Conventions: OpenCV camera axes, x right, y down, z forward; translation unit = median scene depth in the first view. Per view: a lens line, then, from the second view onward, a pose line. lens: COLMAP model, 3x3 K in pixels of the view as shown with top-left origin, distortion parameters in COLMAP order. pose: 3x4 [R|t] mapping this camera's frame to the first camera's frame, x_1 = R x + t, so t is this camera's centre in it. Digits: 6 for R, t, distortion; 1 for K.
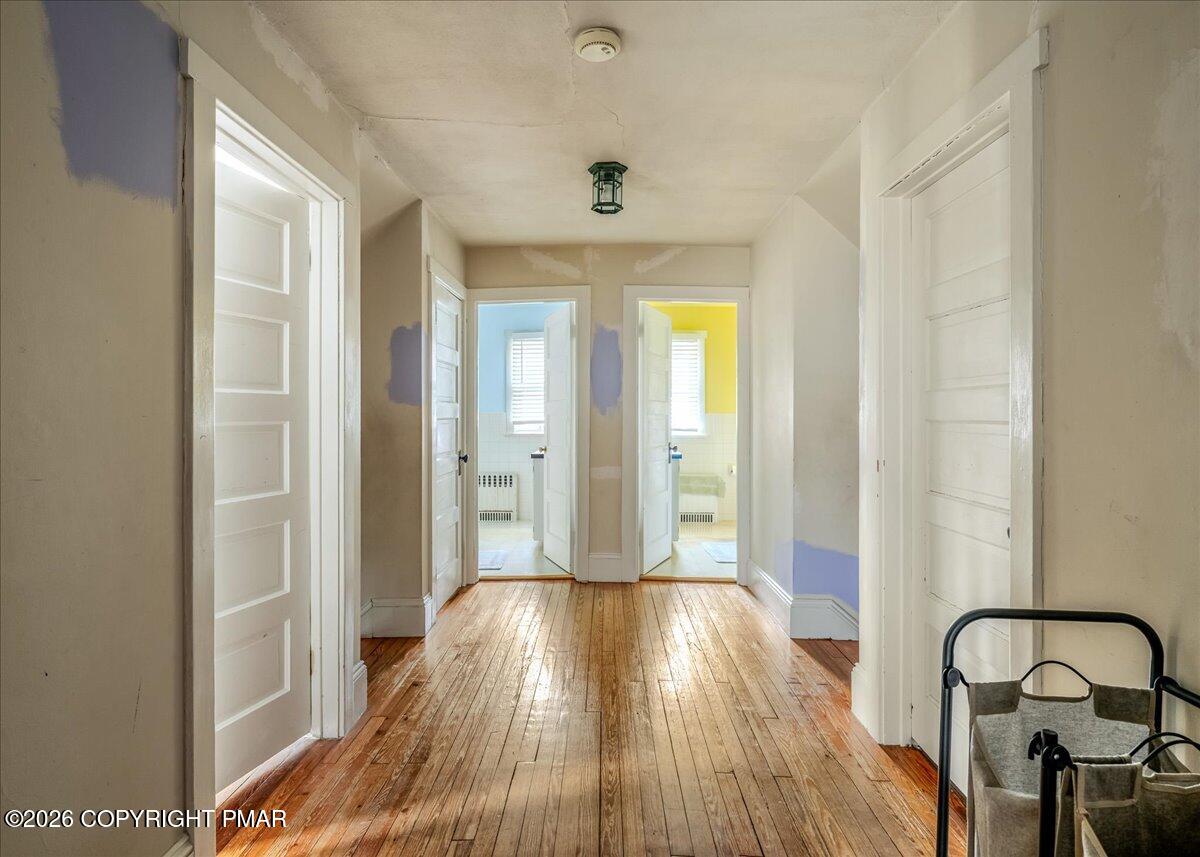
lens RADIAL K [[434.2, 0, 601.0], [0, 434.2, 413.8], [0, 0, 1]] dist [0.000005, -0.000001]
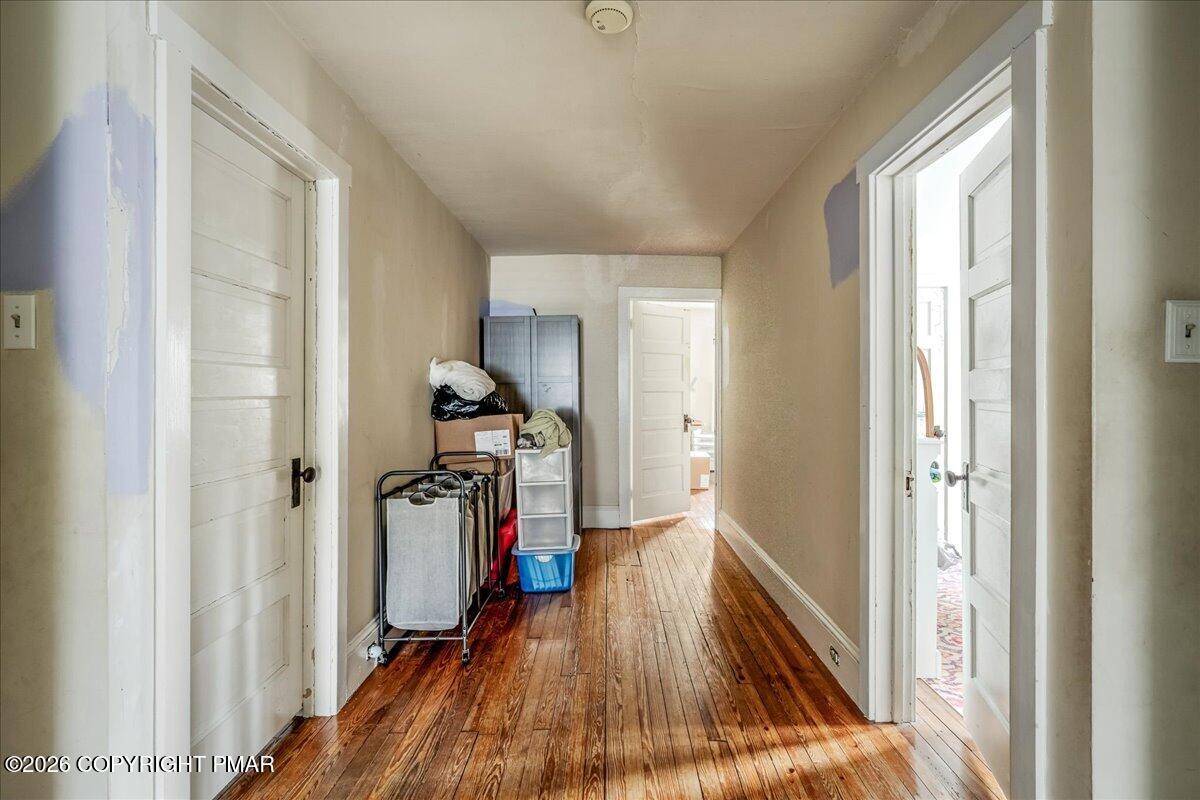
lens RADIAL K [[407.7, 0, 598.0], [0, 407.7, 394.9], [0, 0, 1]] dist [-0.000436, -0.000195]
pose [[-0.999841, -0.002616, 0.017621, -0.000529], [-0.002574, 0.999994, 0.002383, 0.007155], [-0.017627, 0.002337, -0.999842, 1.982247]]
